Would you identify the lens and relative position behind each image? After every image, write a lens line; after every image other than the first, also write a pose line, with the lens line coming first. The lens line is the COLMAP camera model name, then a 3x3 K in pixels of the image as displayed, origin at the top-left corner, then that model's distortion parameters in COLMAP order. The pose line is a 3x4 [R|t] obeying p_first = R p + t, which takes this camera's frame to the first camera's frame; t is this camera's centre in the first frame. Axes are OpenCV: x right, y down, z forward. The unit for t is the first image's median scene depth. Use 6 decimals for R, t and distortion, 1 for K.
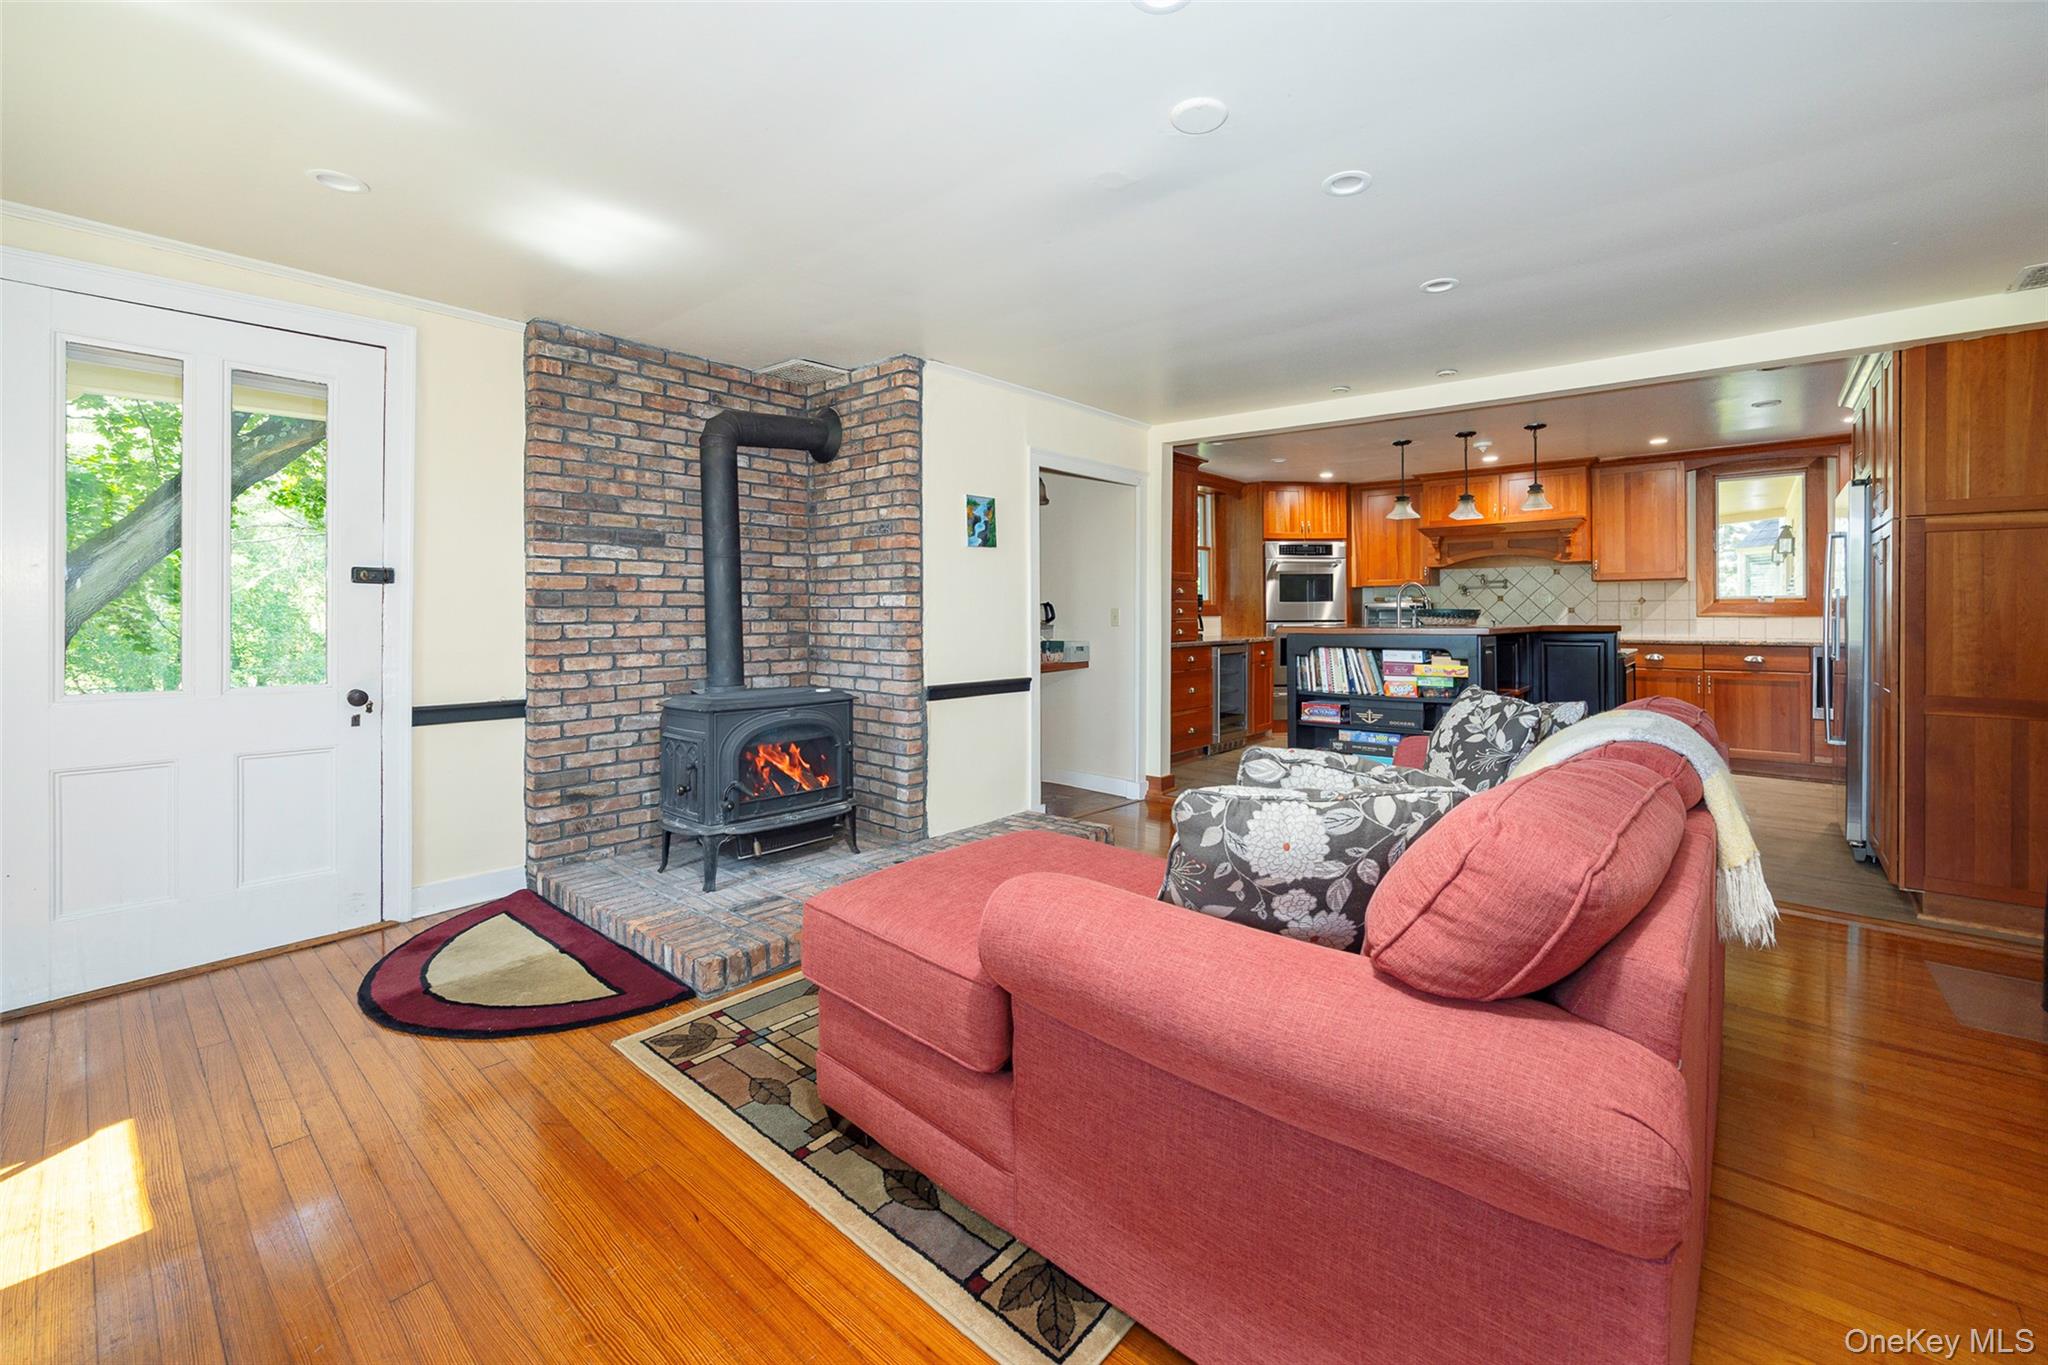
lens RADIAL K [[857.8, 0, 1030.7], [0, 857.8, 611.9], [0, 0, 1]] dist [-0.000192, -0.000047]
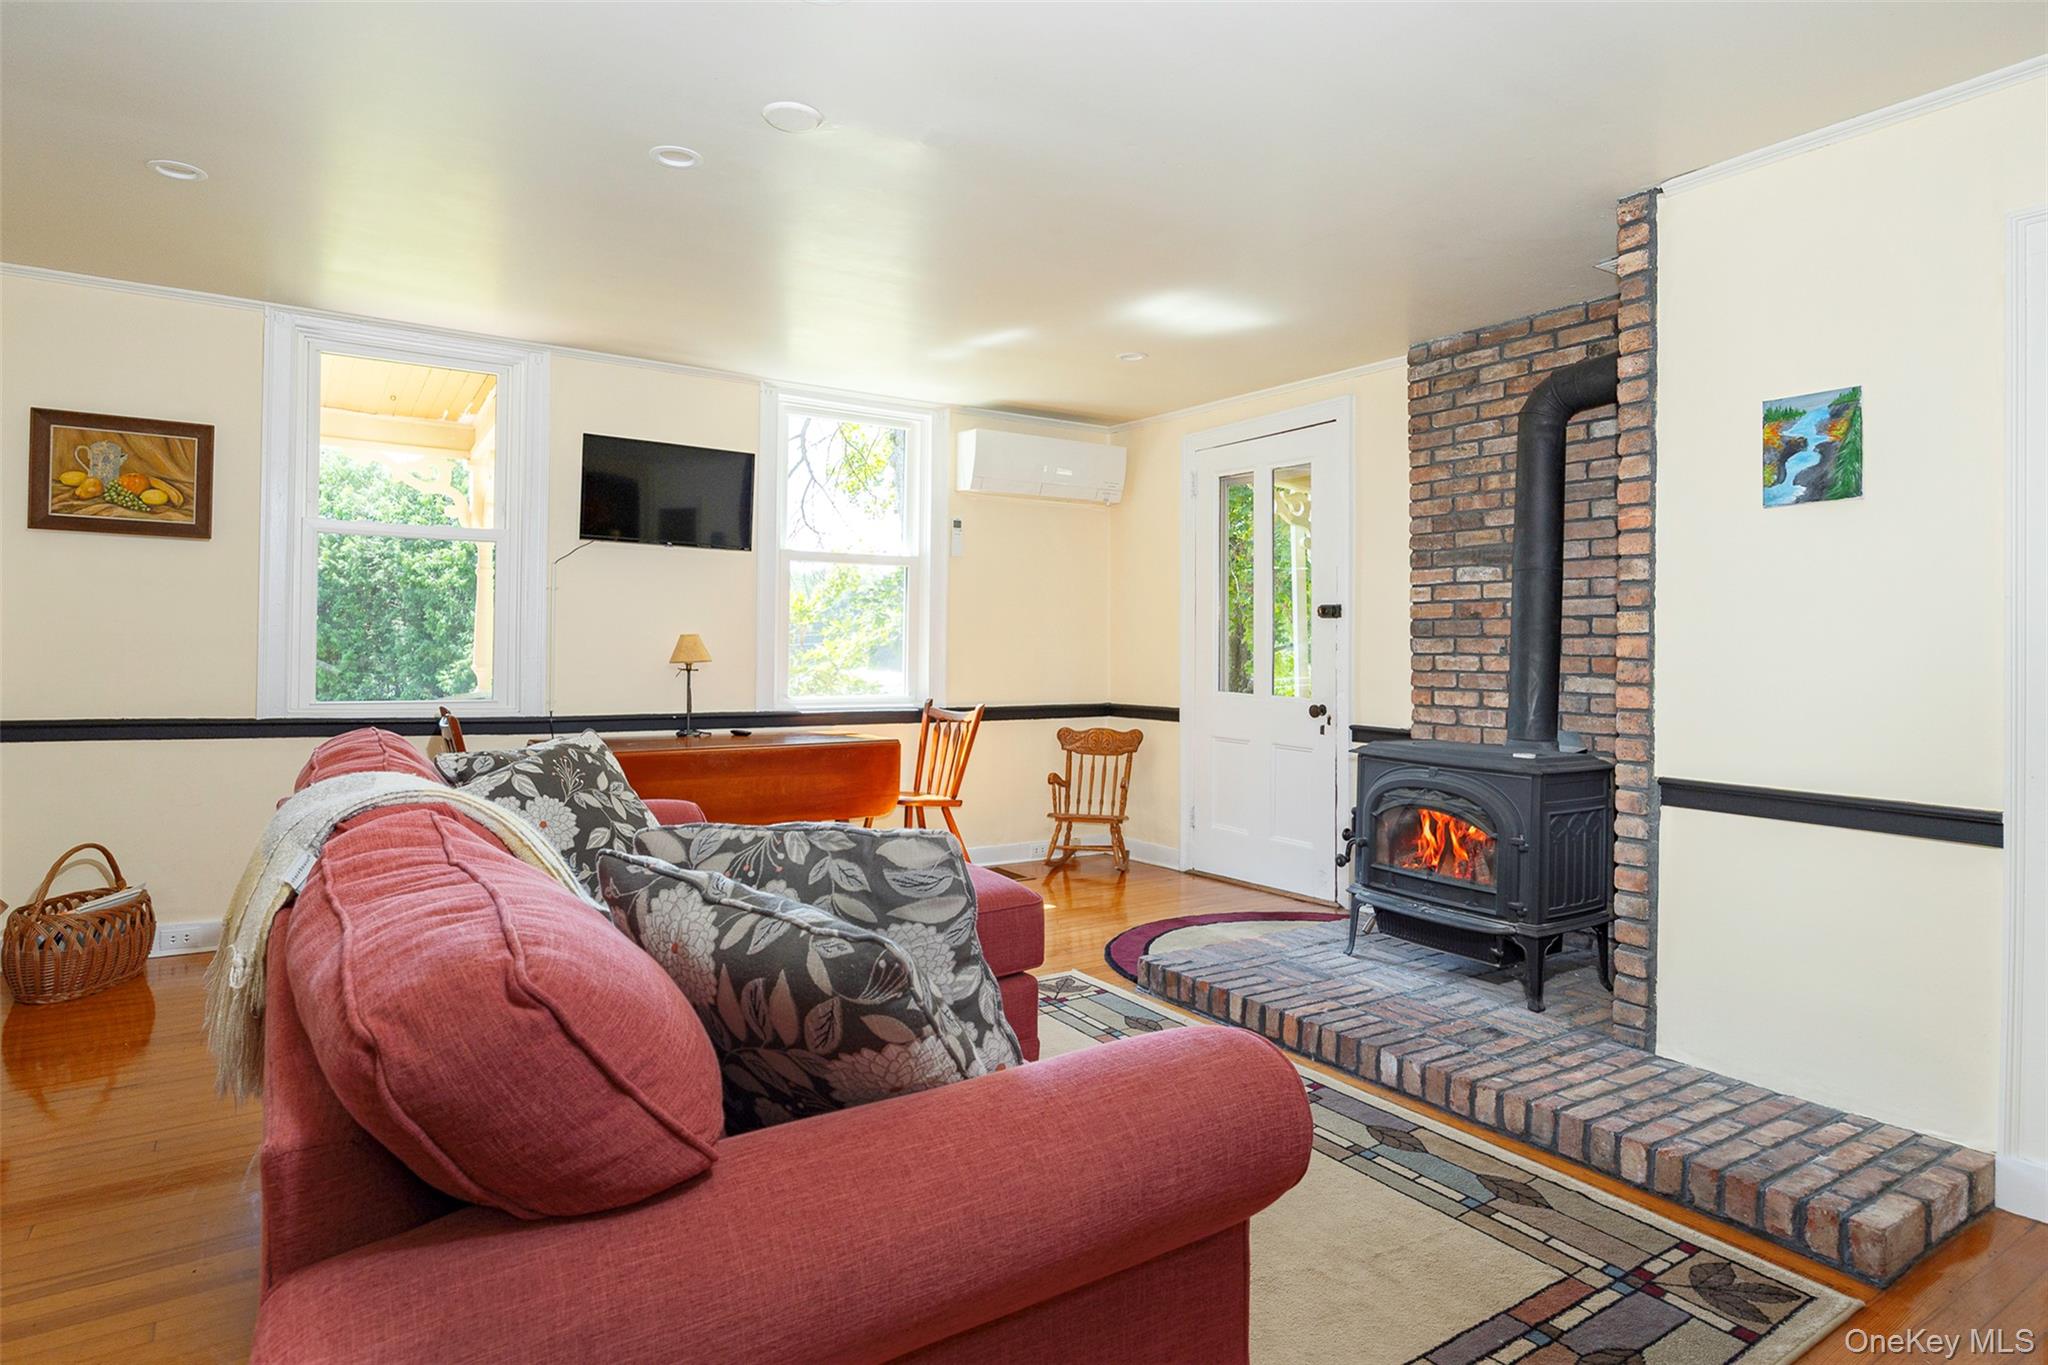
lens RADIAL K [[1078.0, 0, 1027.3], [0, 1078.0, 631.1], [0, 0, 1]] dist [-0.000888, 0.000024]
pose [[-0.256345, -0.012188, -0.966508, 0.690961], [-0.008771, 0.999909, -0.010283, 0.003990], [0.966546, 0.005841, -0.256429, 0.834106]]
